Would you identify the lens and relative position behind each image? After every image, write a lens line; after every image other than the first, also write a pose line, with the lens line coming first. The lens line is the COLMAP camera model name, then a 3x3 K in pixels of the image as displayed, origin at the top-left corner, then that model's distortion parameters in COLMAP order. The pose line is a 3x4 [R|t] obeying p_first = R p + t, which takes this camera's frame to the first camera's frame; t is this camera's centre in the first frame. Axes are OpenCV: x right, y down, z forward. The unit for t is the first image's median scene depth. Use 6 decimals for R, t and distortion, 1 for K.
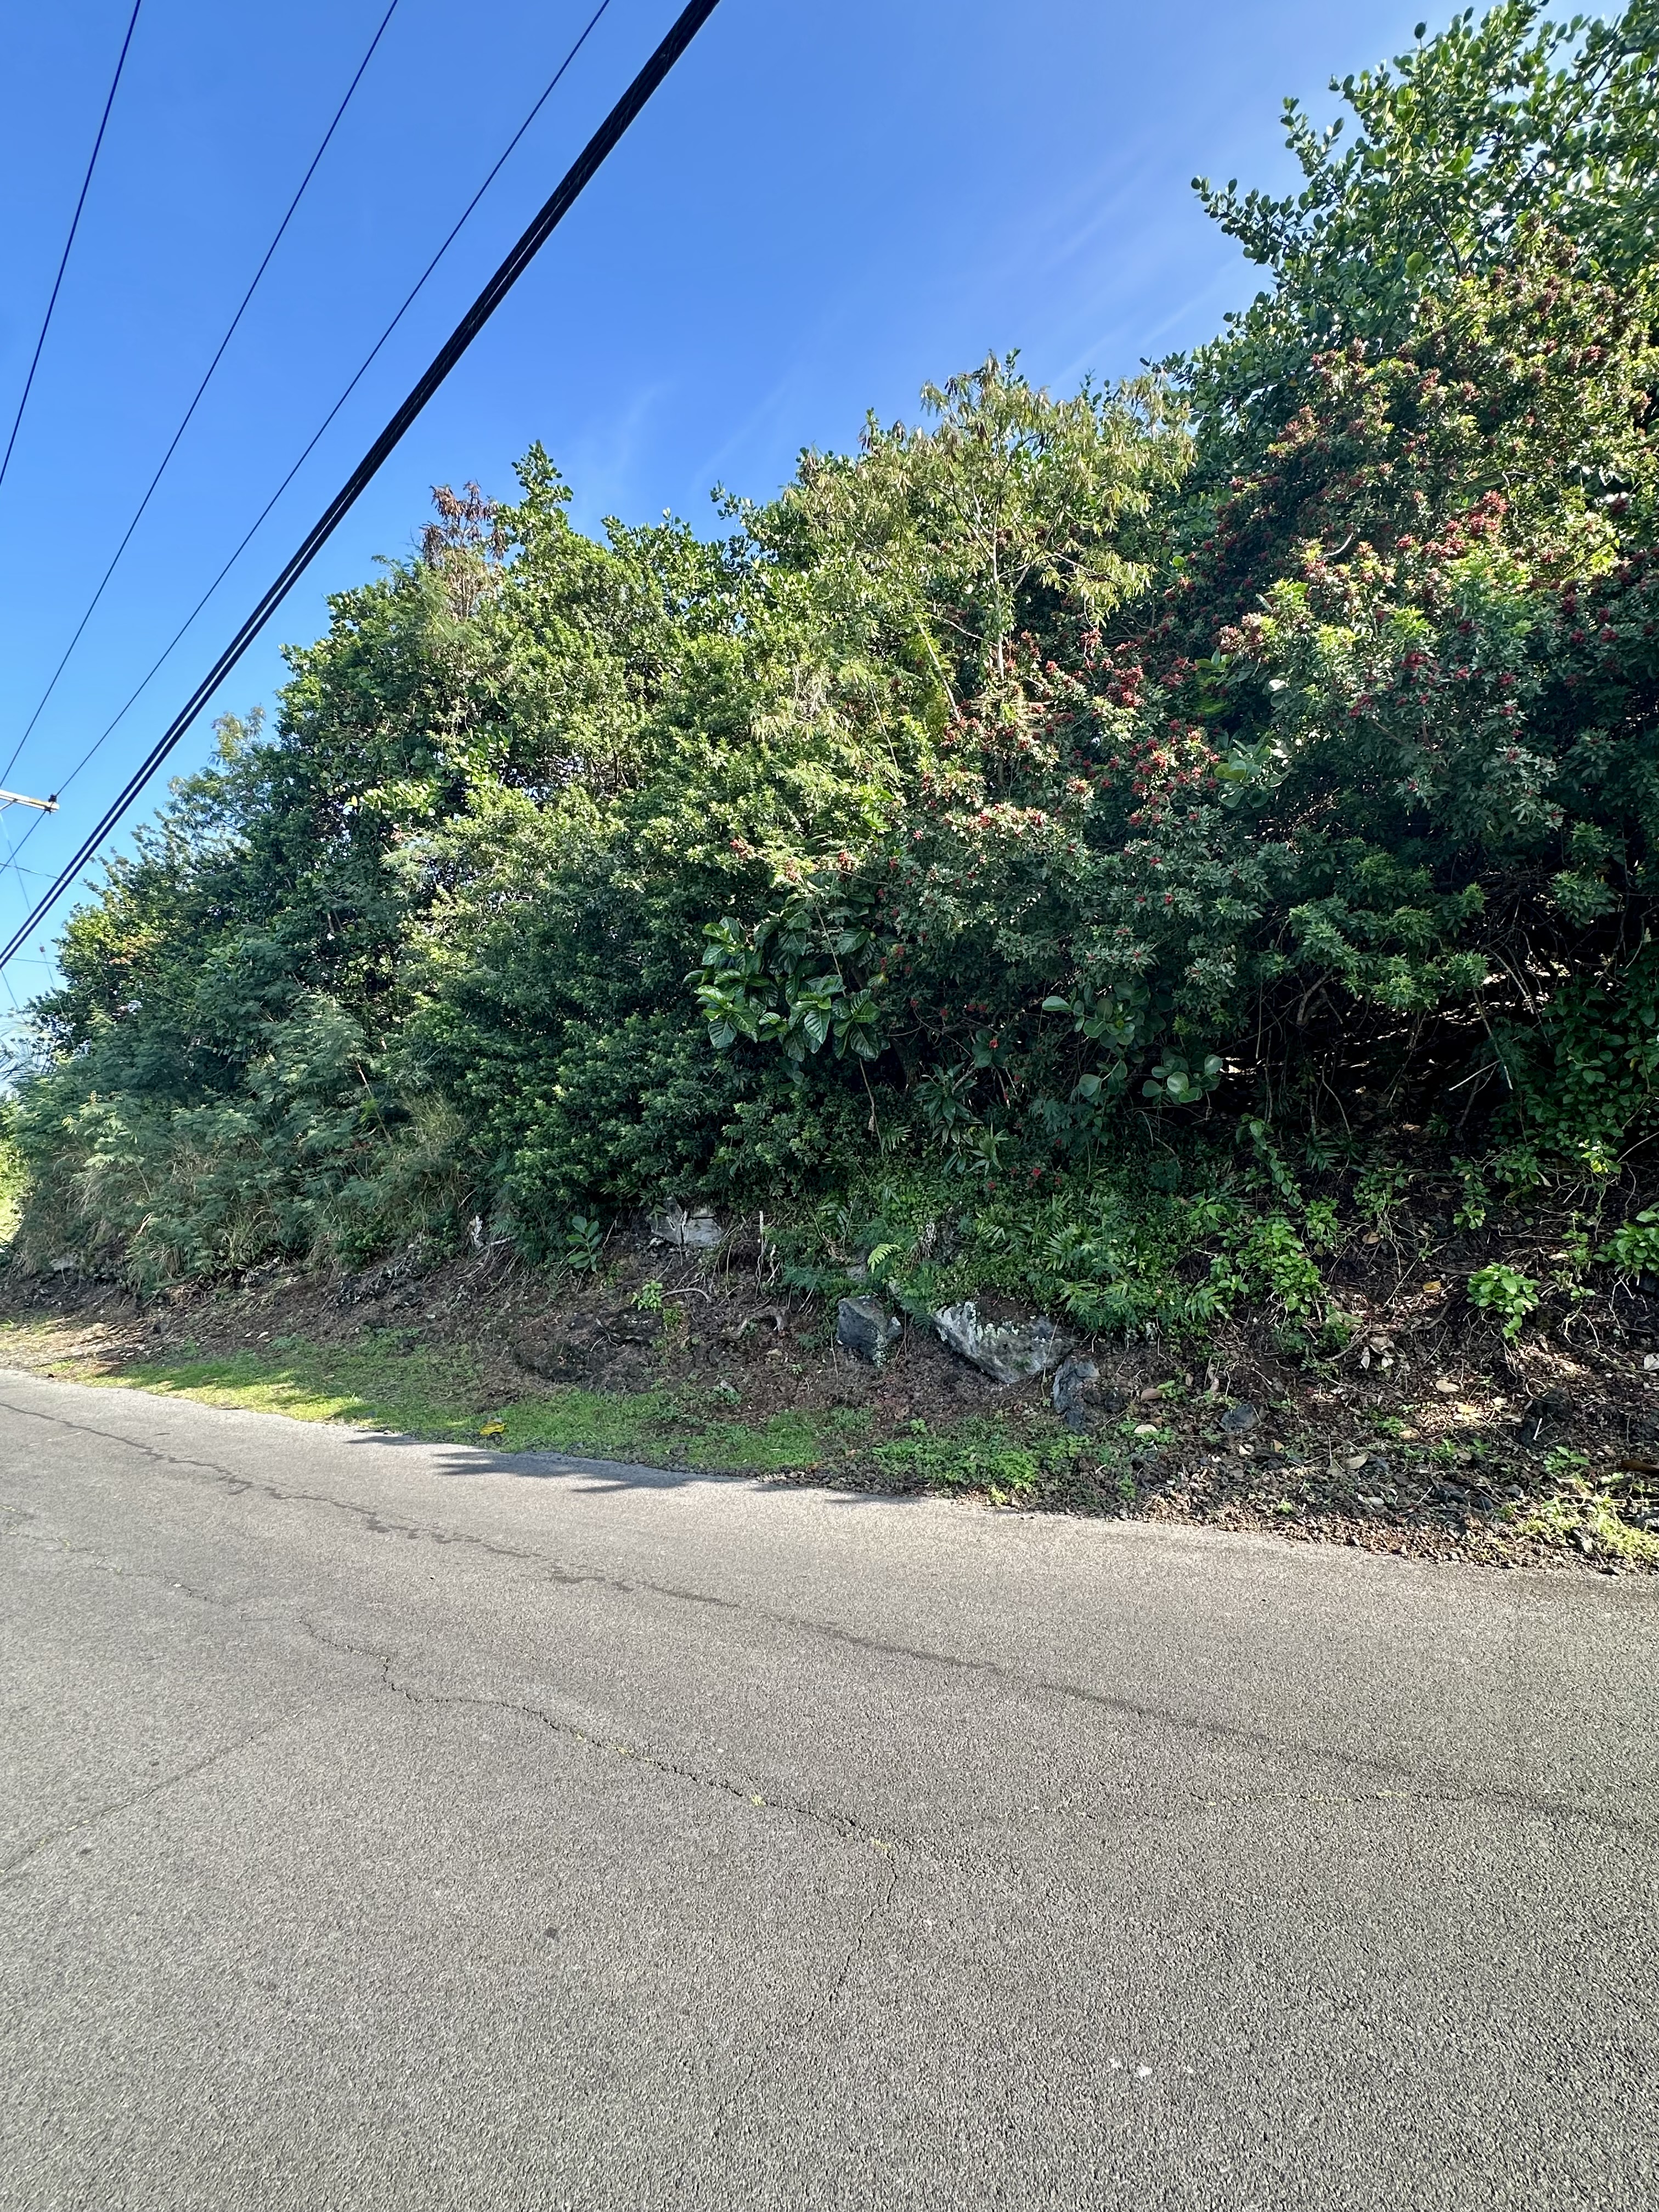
lens RADIAL K [[984.7, 0, 826.4], [0, 984.7, 1107.0], [0, 0, 1]] dist [-0.003036, 0.000060]
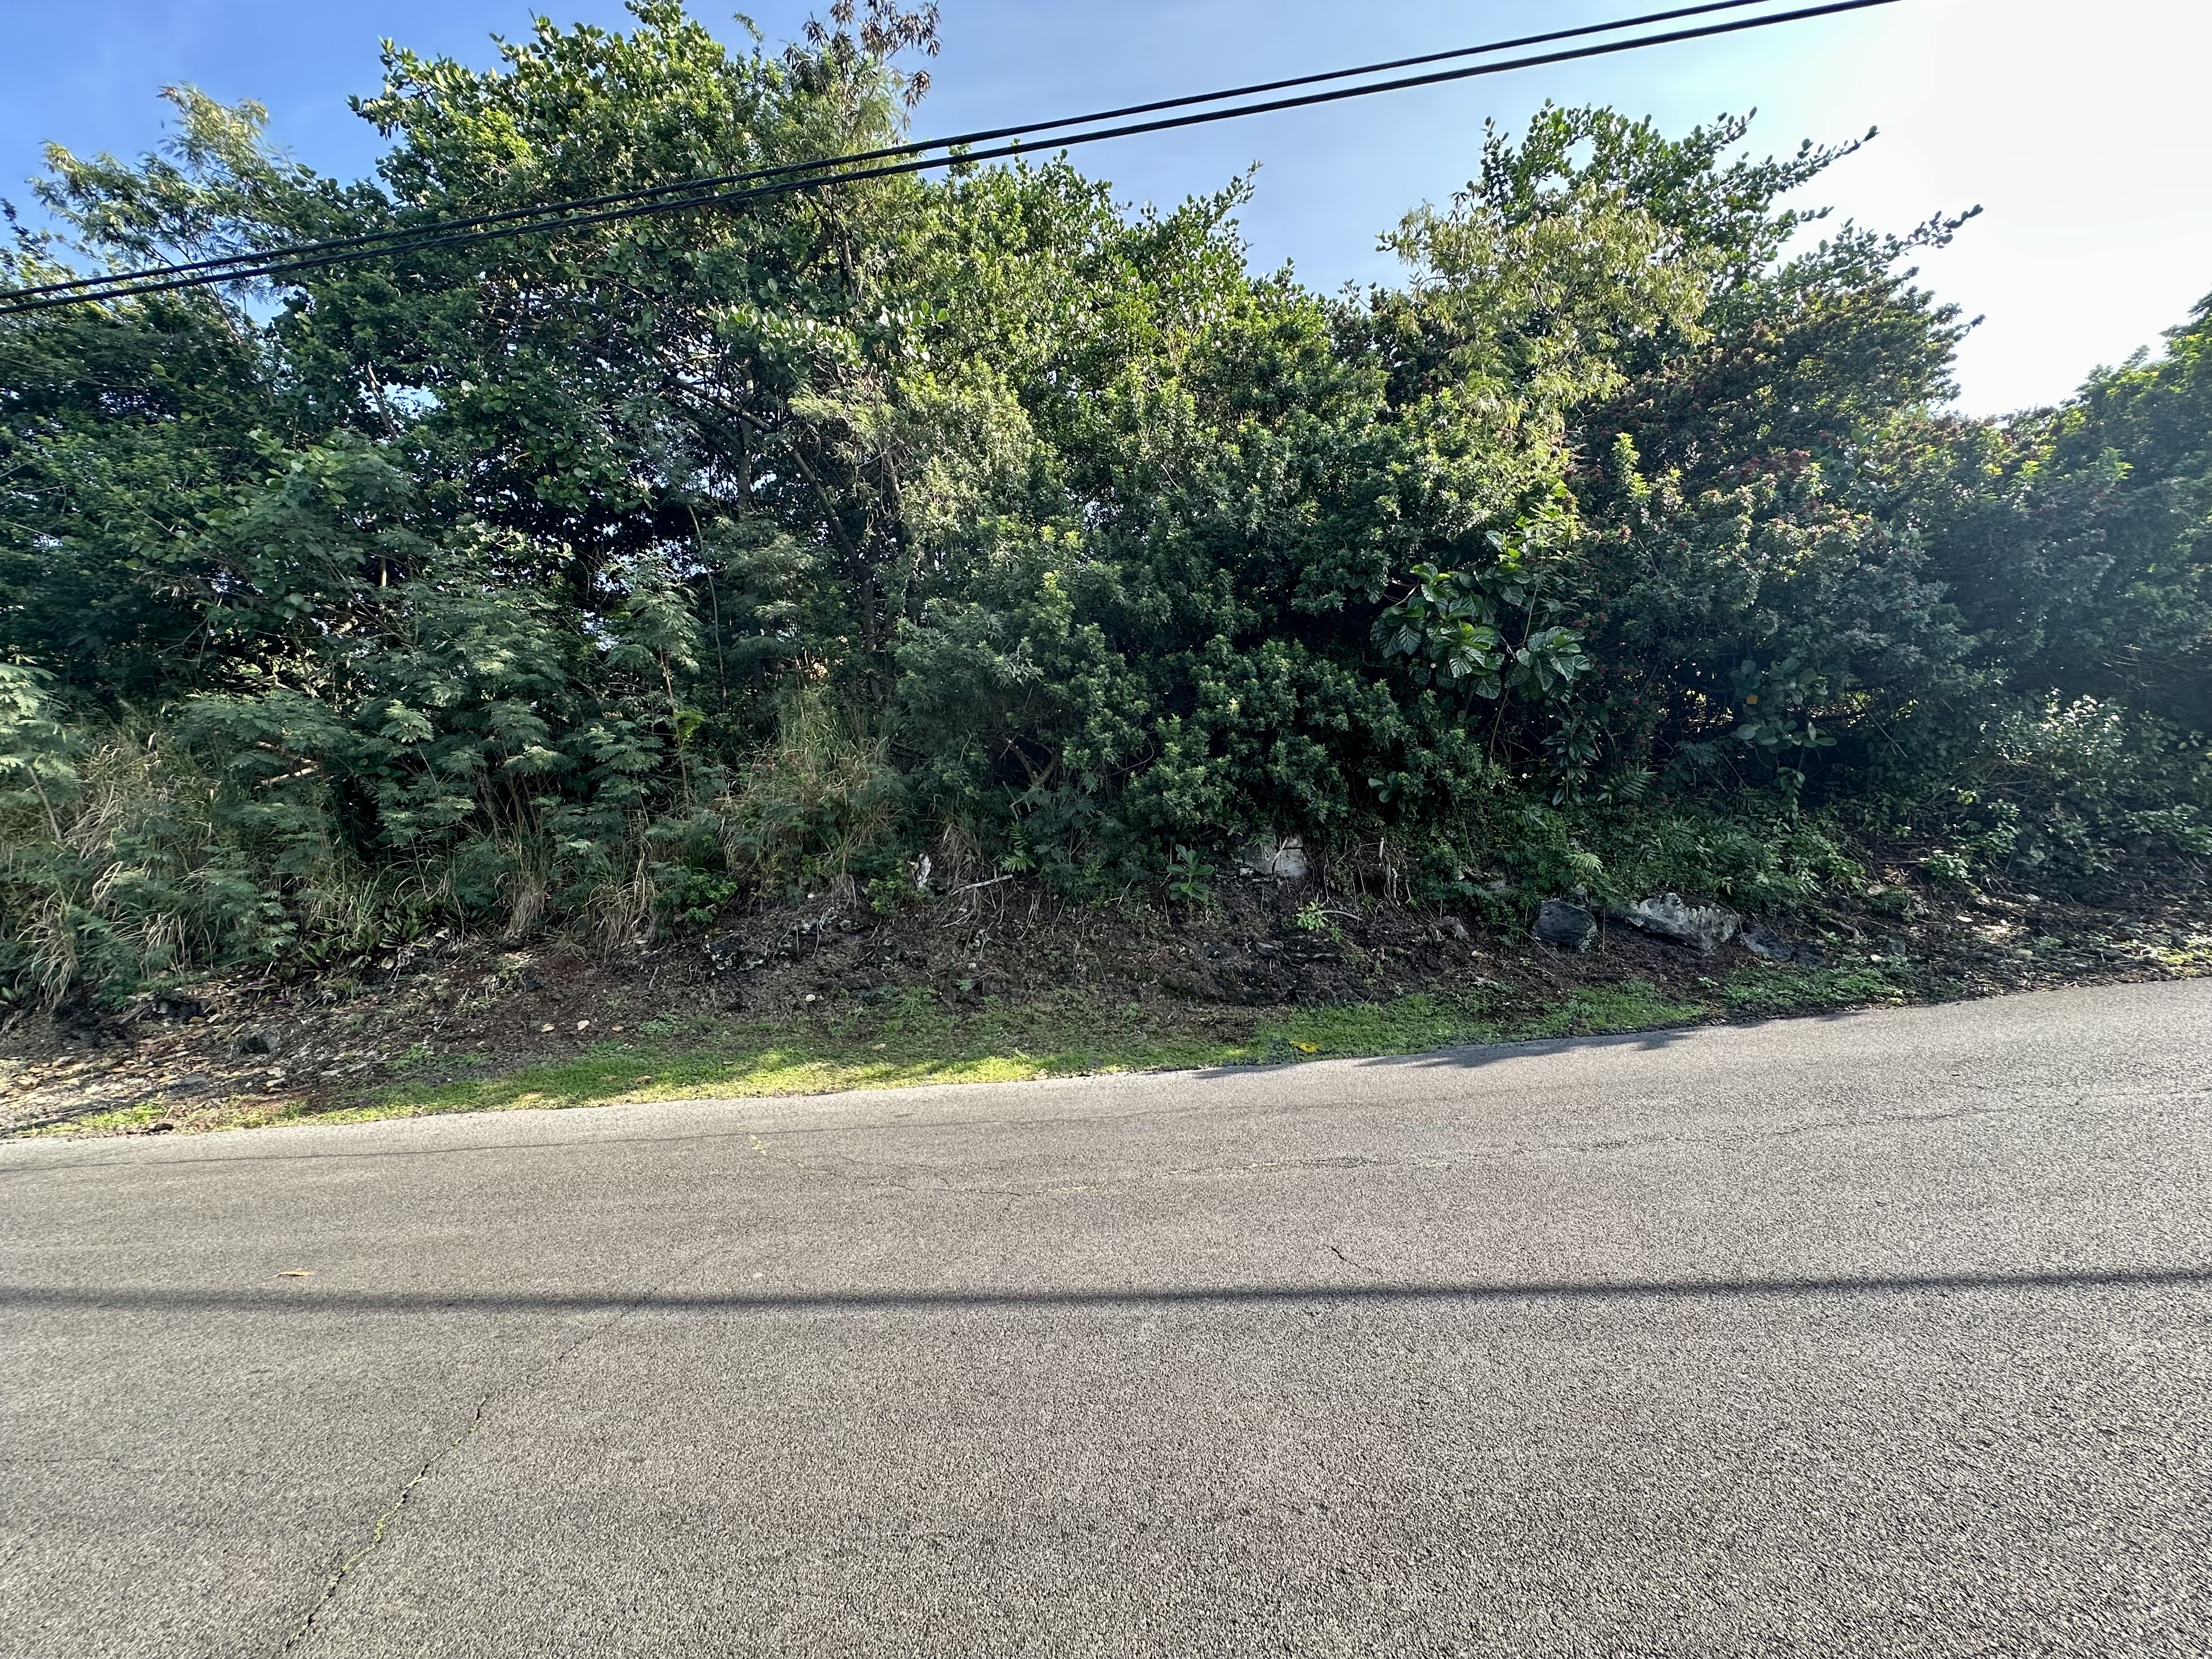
lens RADIAL K [[880.9, 0, 1109.3], [0, 880.9, 823.0], [0, 0, 1]] dist [-0.002340, 0.000206]
pose [[0.798585, 0.051824, 0.599646, -1.183242], [-0.037285, 0.998632, -0.036651, 0.182178], [-0.600726, 0.006911, 0.799425, 0.535081]]
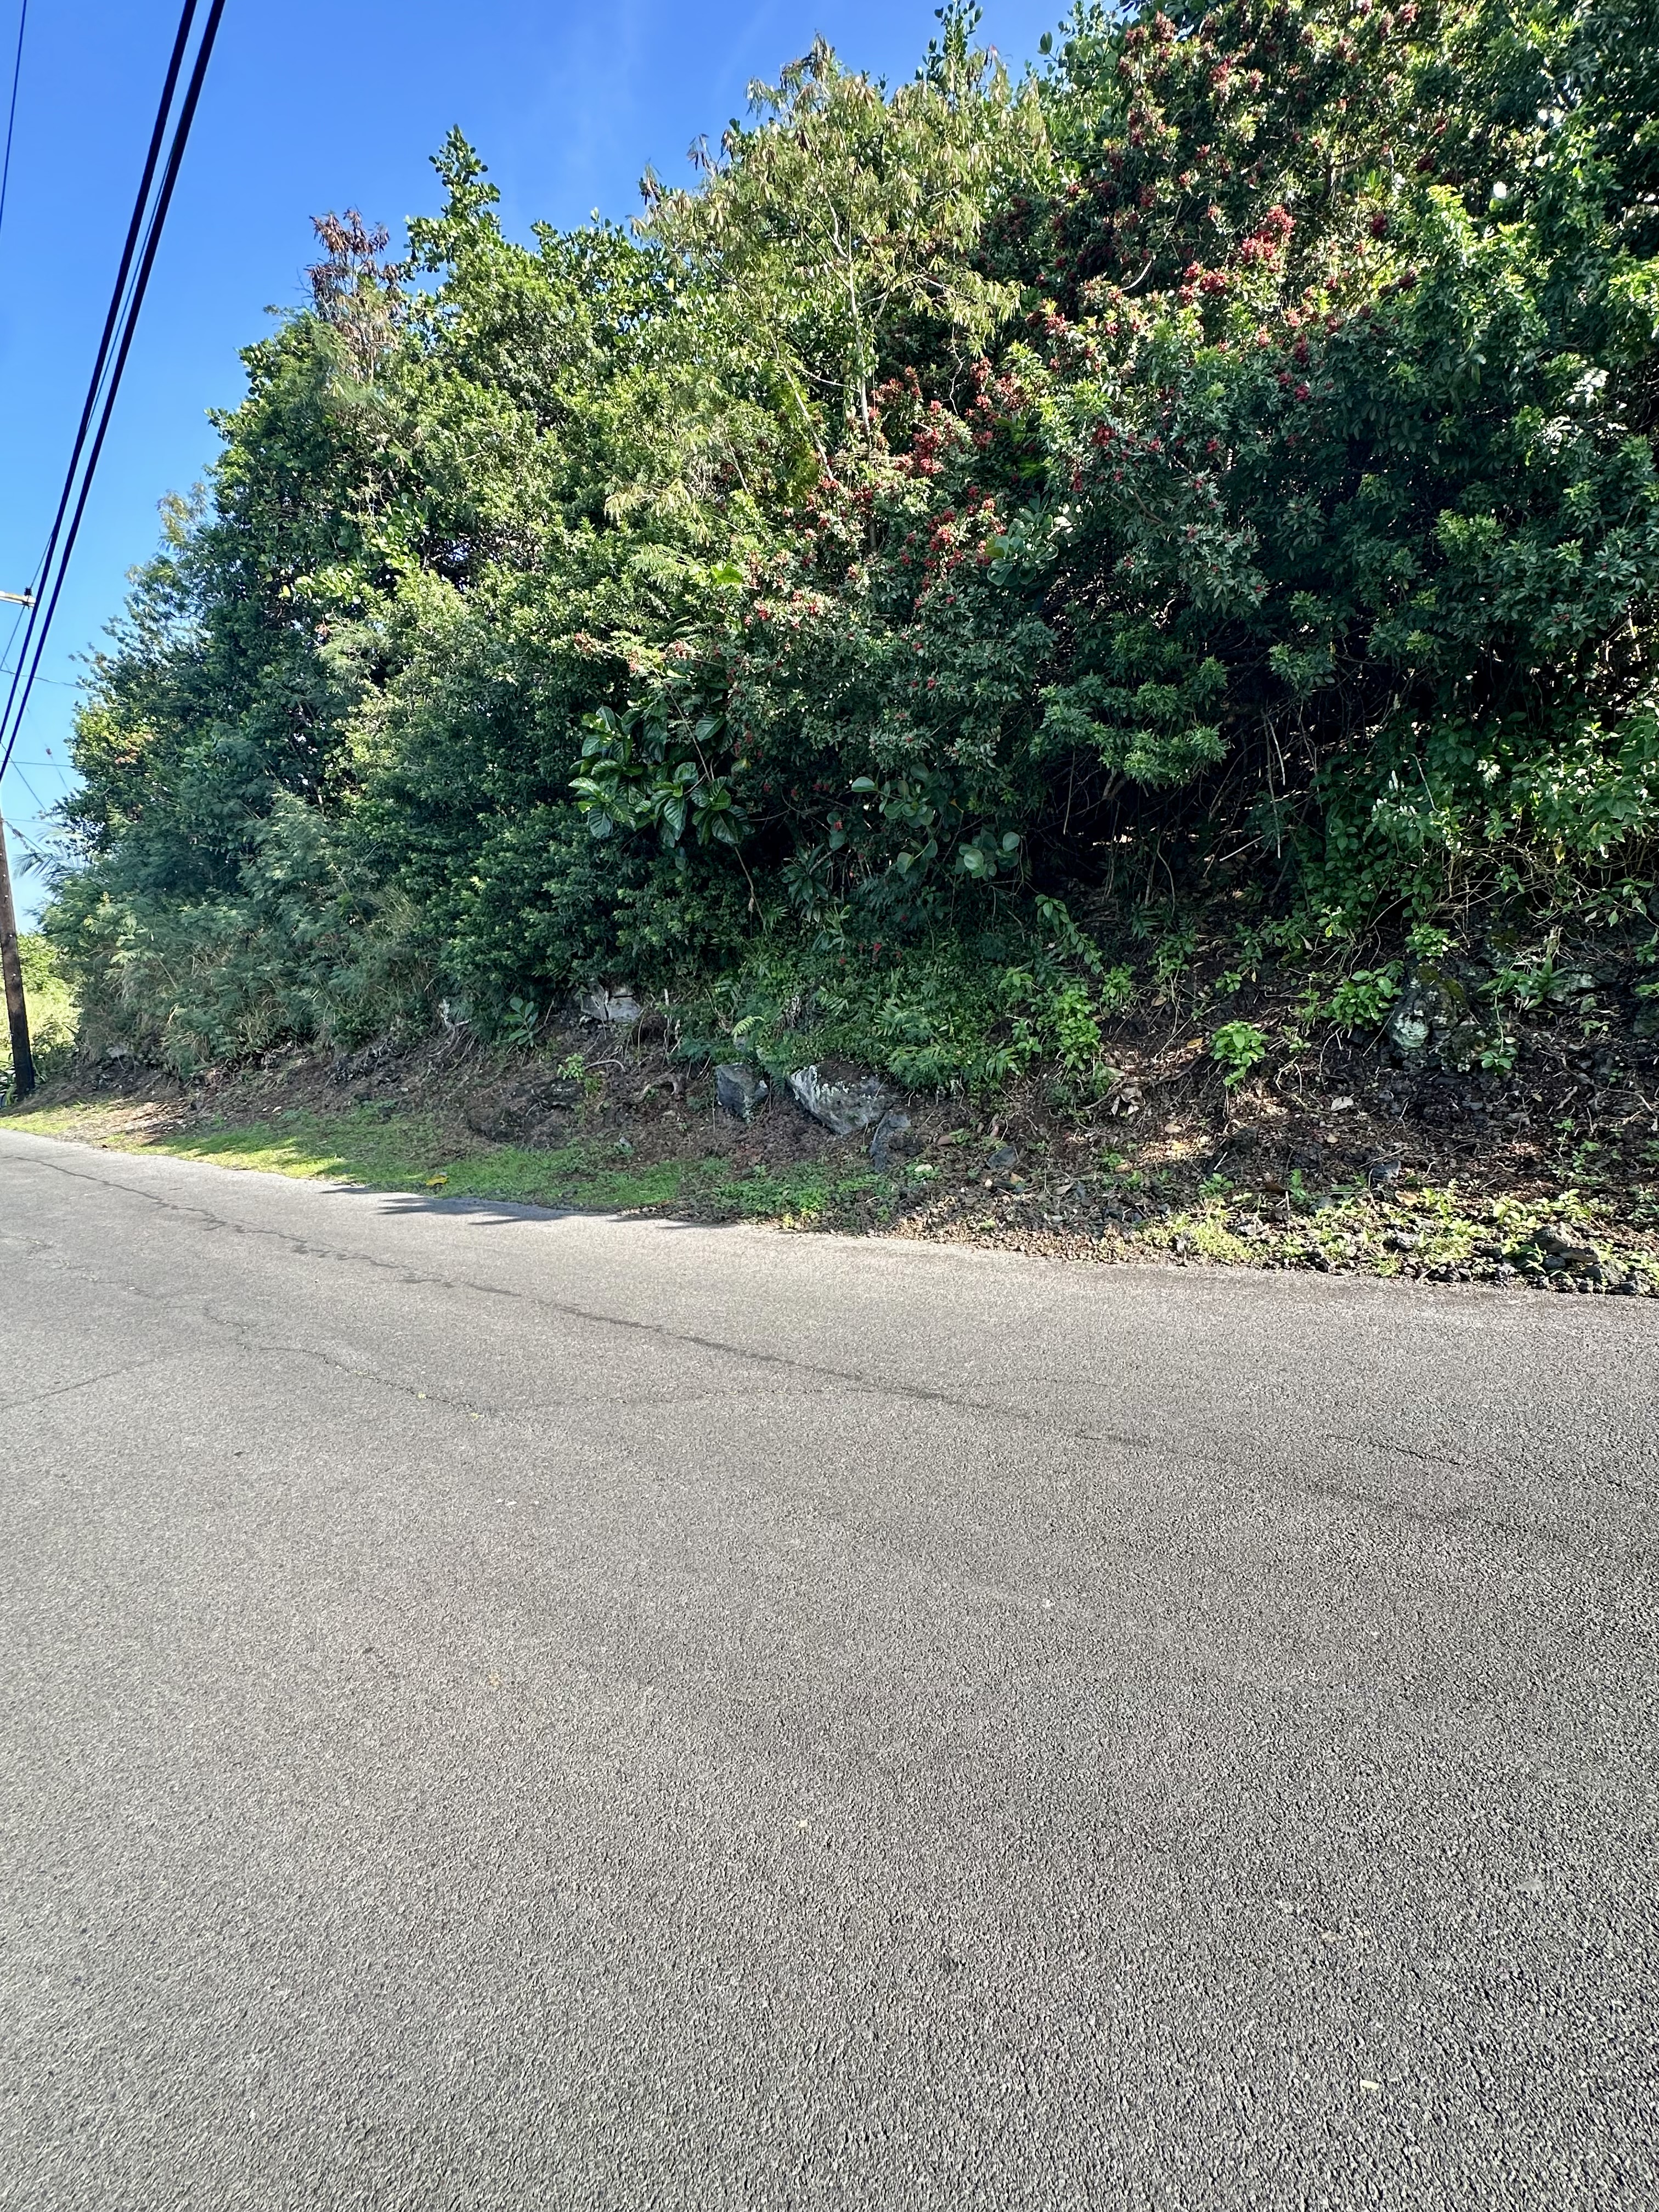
lens RADIAL K [[986.7, 0, 824.5], [0, 986.7, 1103.5], [0, 0, 1]] dist [-0.003779, 0.001208]
pose [[0.997490, -0.016720, -0.068802, 0.243476], [0.031581, 0.974768, 0.220977, -0.009041], [0.063371, -0.222595, 0.972849, -0.111786]]
